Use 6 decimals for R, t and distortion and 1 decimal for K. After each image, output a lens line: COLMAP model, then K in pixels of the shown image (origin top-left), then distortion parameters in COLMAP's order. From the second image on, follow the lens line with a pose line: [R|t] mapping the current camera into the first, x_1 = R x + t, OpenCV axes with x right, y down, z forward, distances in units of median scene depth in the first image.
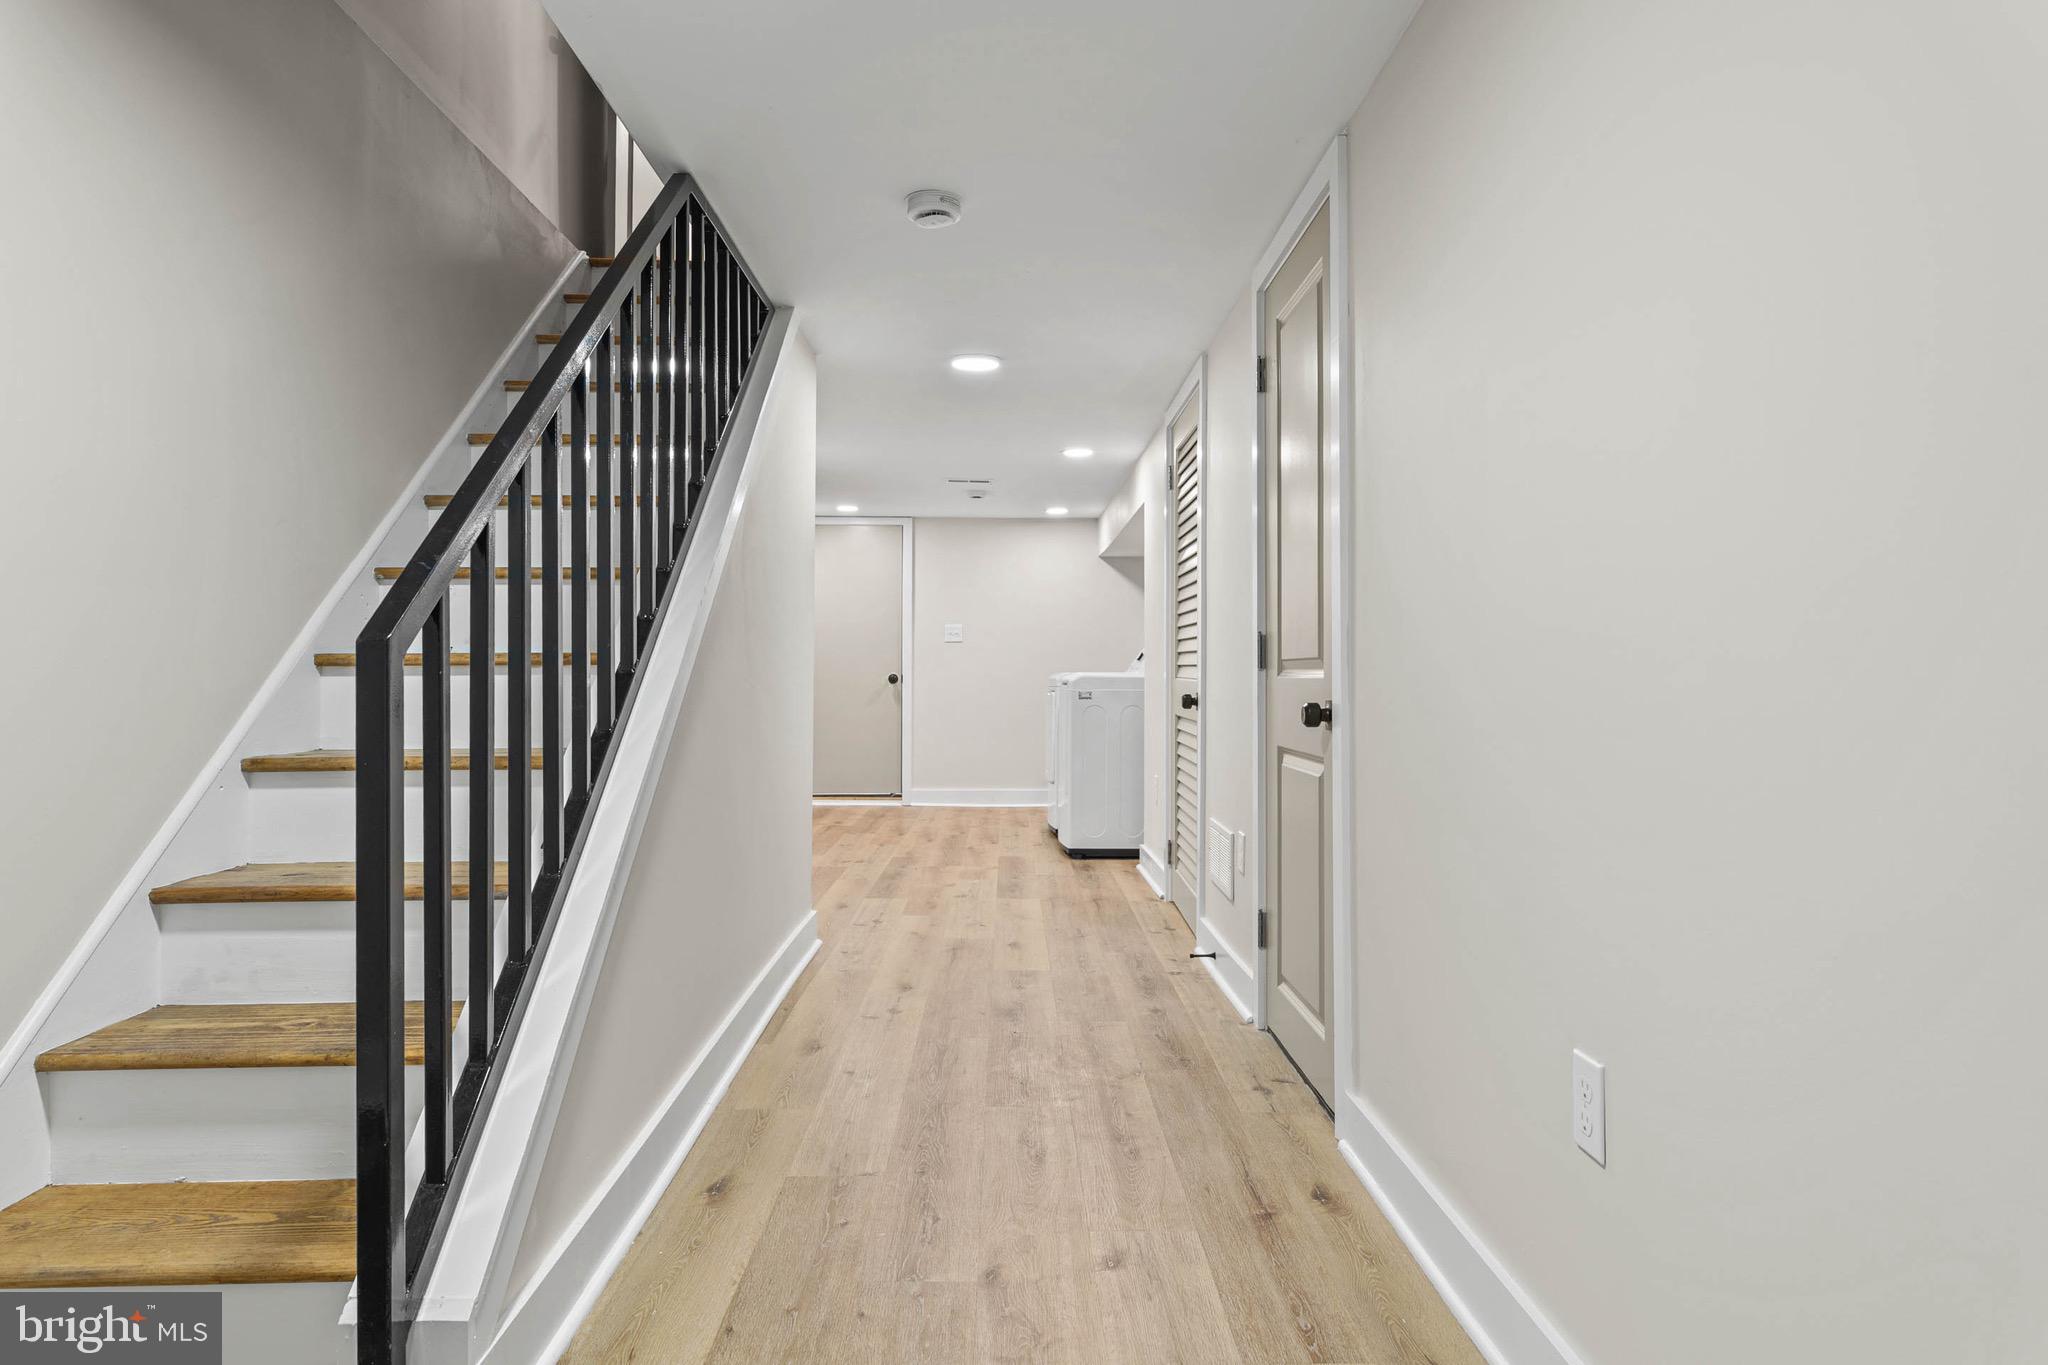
lens RADIAL K [[1187.7, 0, 1014.9], [0, 1187.7, 673.0], [0, 0, 1]] dist [0.000526, -0.000198]
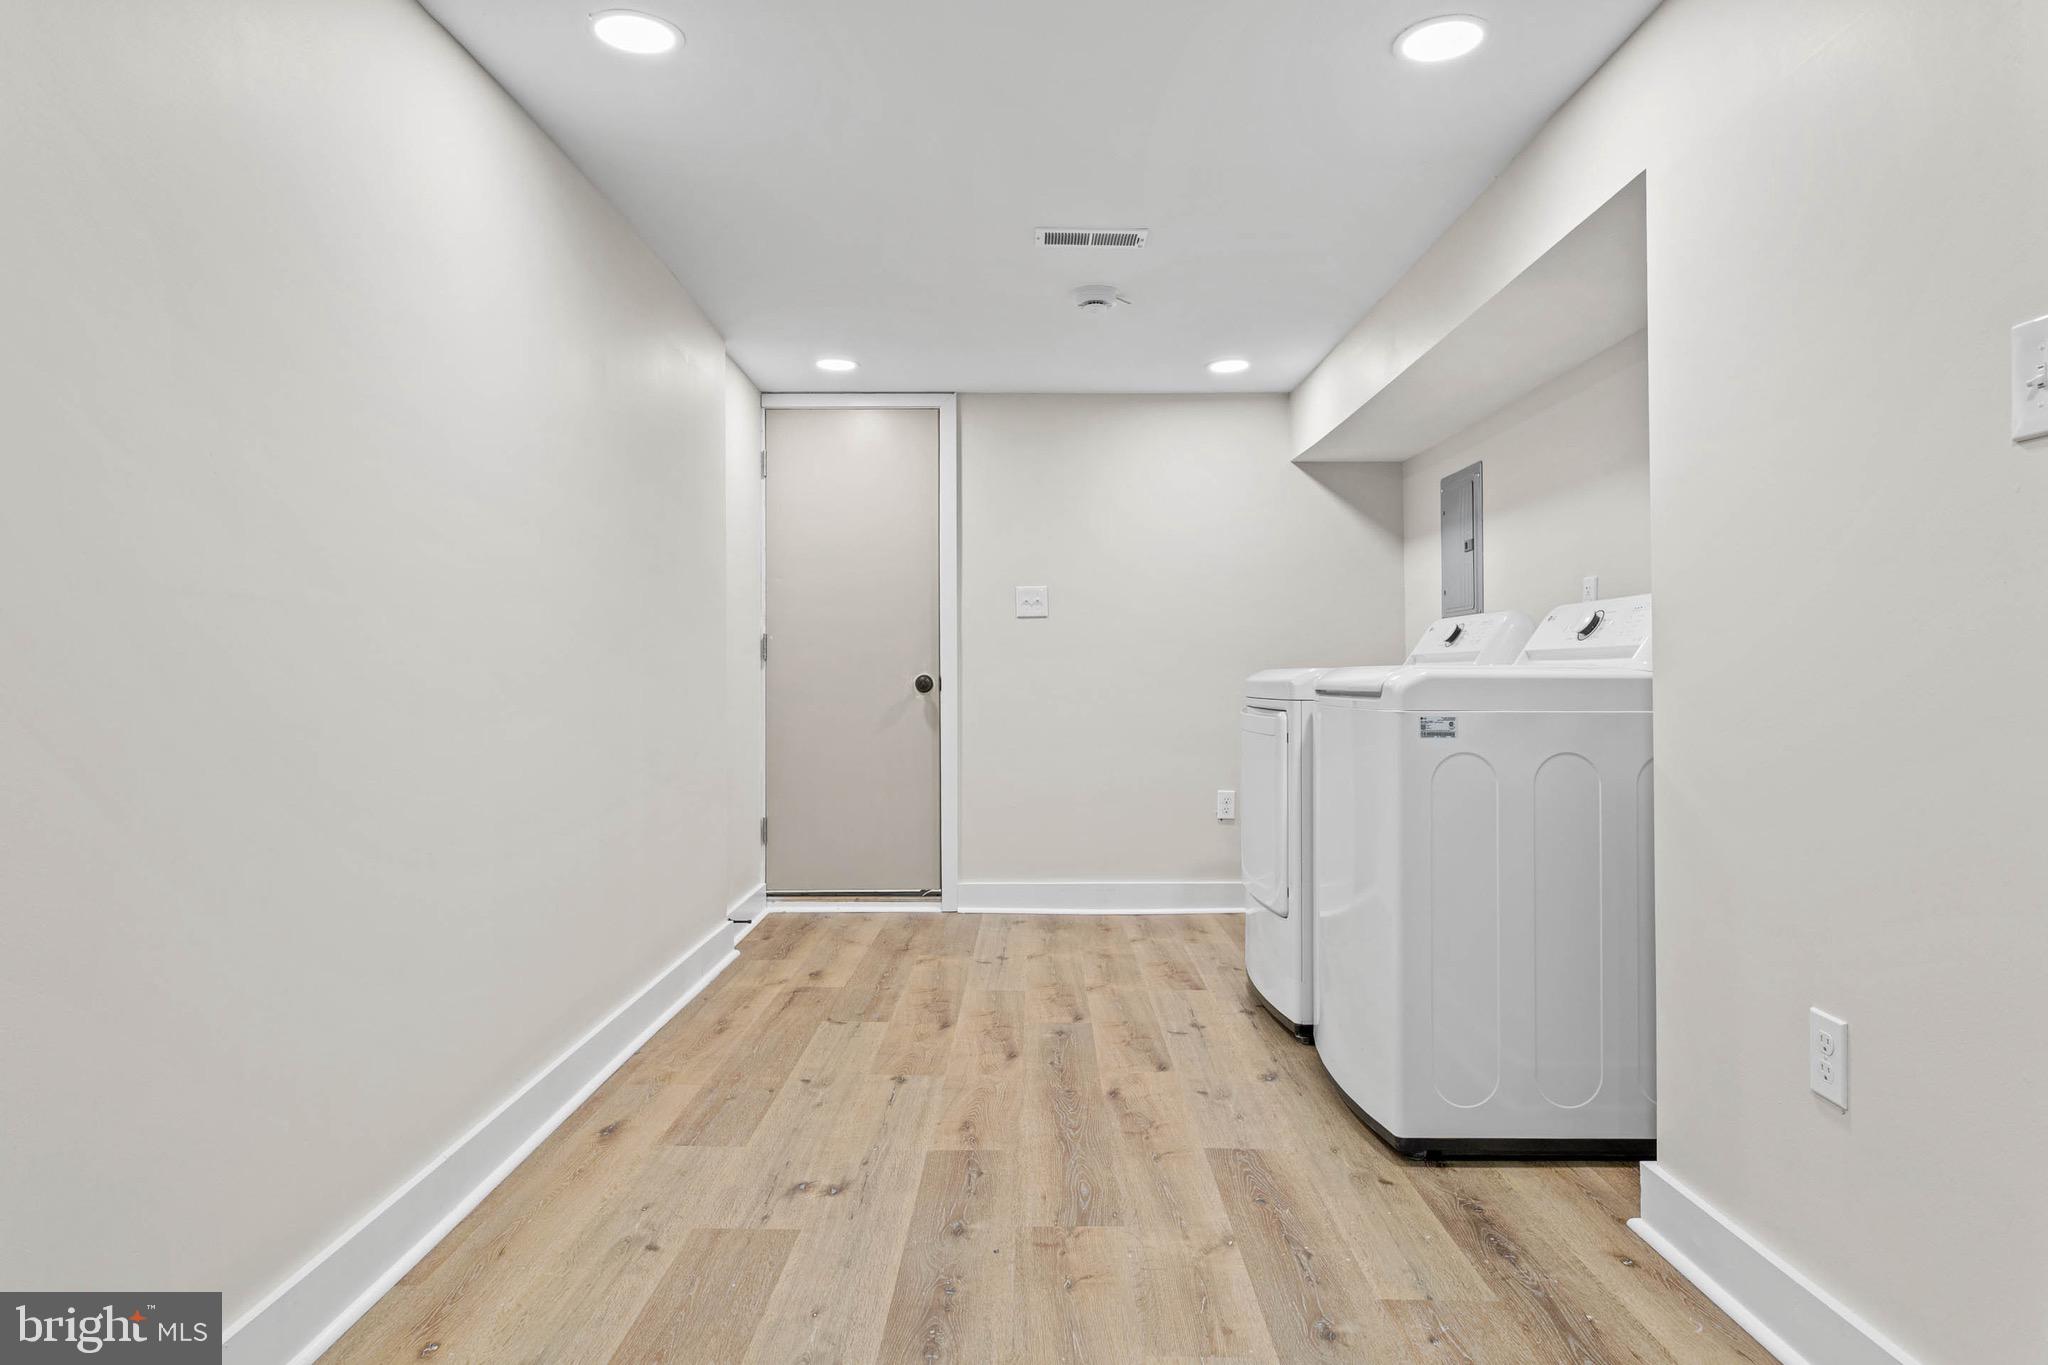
lens RADIAL K [[1187.7, 0, 1035.0], [0, 1187.7, 685.8], [0, 0, 1]] dist [0.000526, -0.000198]
pose [[0.999929, -0.007285, -0.009433, -0.045809], [0.007363, 0.999938, 0.008317, 0.001467], [0.009372, -0.008386, 0.999921, 0.447585]]
